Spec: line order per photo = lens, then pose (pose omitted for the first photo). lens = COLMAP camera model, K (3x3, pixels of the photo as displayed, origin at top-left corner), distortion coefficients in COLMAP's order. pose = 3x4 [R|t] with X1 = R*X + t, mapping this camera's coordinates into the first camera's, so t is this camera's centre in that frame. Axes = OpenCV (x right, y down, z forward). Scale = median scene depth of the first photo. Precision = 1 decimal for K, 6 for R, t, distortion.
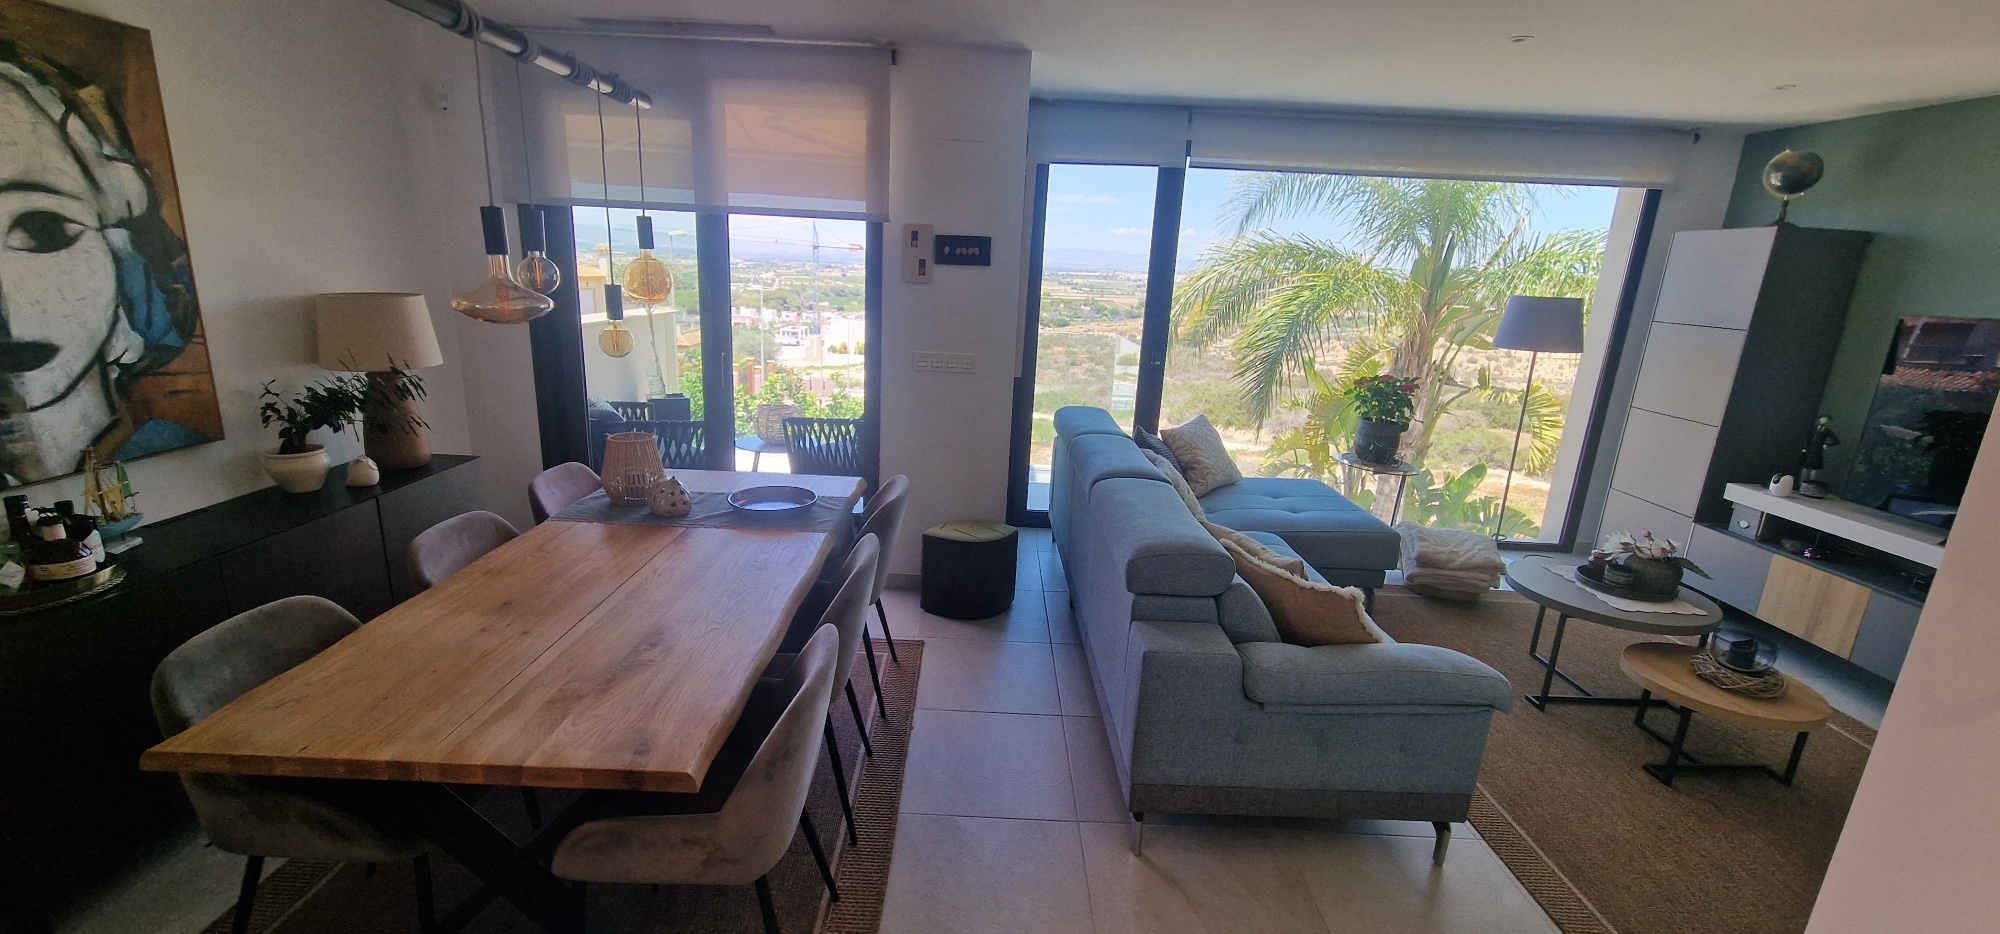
lens RADIAL K [[820.0, 0, 984.7], [0, 820.0, 482.5], [0, 0, 1]] dist [0.012028, -0.009335]
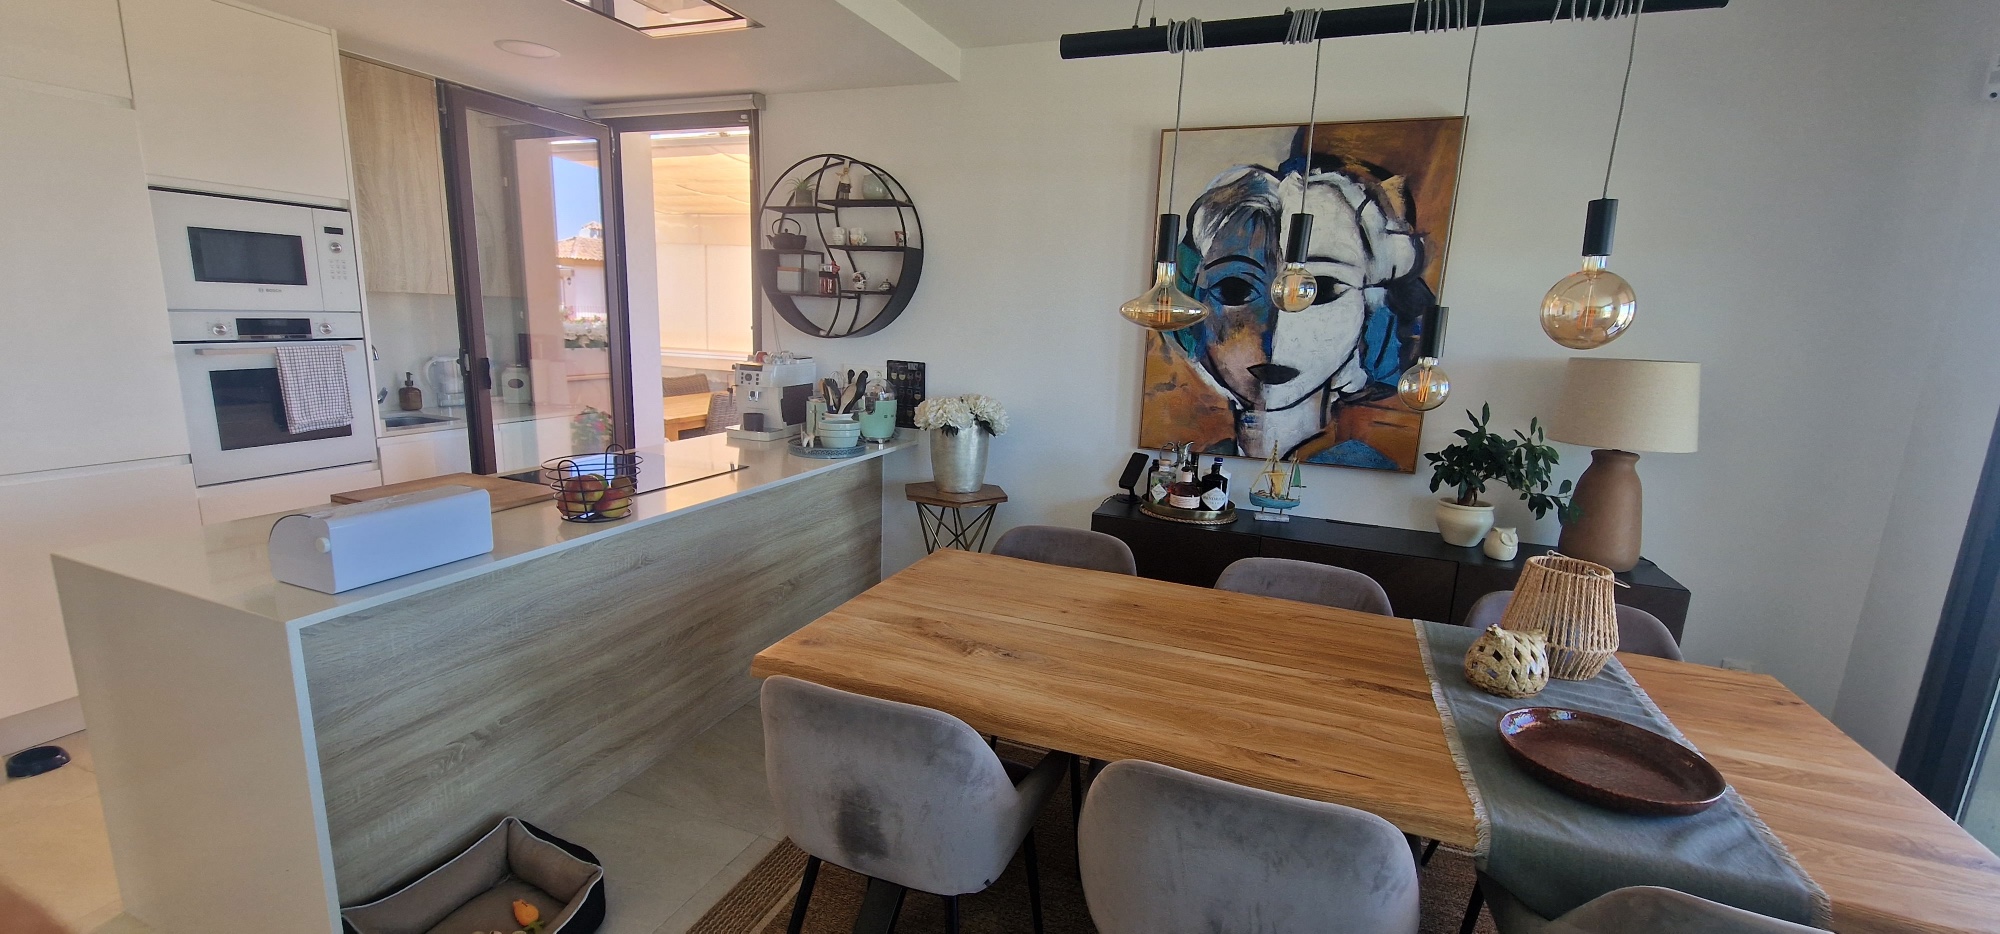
lens RADIAL K [[820.0, 0, 984.7], [0, 820.0, 482.5], [0, 0, 1]] dist [0.012028, -0.009335]
pose [[-0.369907, 0.130224, -0.919897, 0.323611], [-0.295762, 0.922112, 0.249469, -0.153830], [0.880735, 0.364351, -0.302580, 0.862893]]
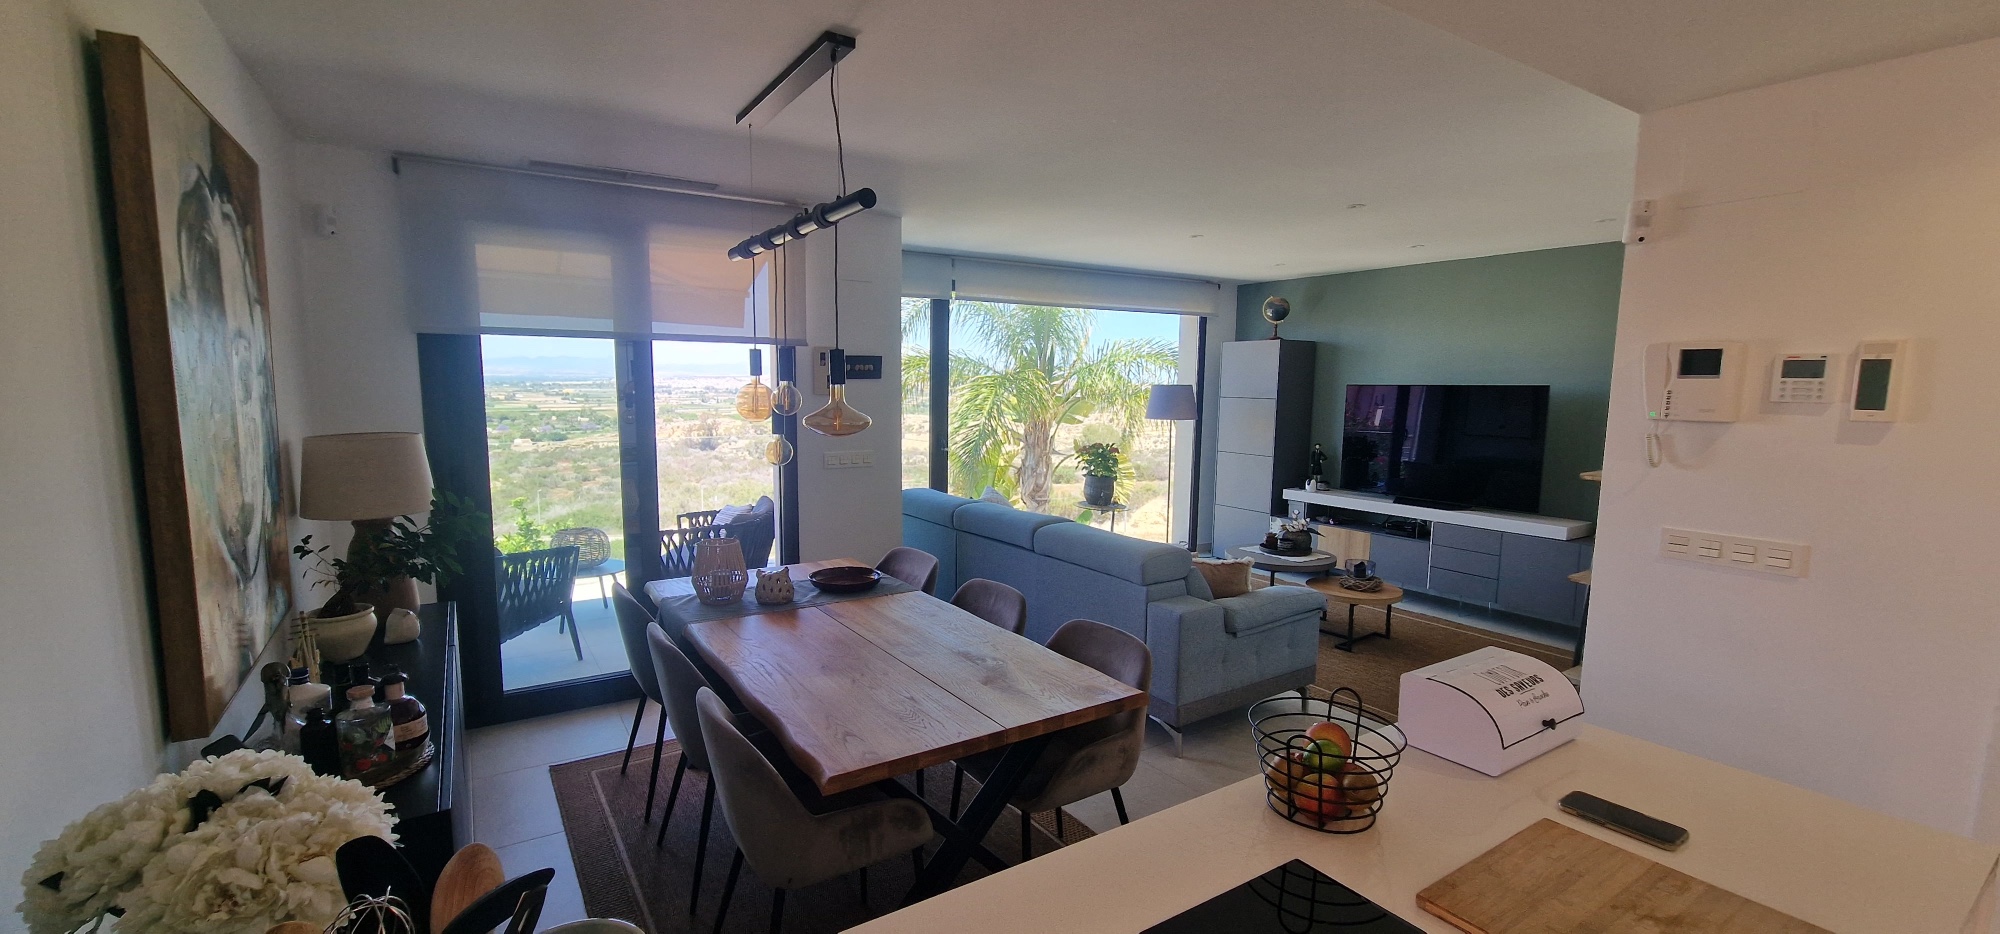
lens RADIAL K [[820.0, 0, 984.7], [0, 820.0, 482.5], [0, 0, 1]] dist [0.012028, -0.009335]
pose [[0.837711, -0.105676, 0.535793, -0.792347], [0.169652, 0.982915, -0.071387, 0.005915], [-0.519095, 0.150700, 0.841326, -0.139121]]
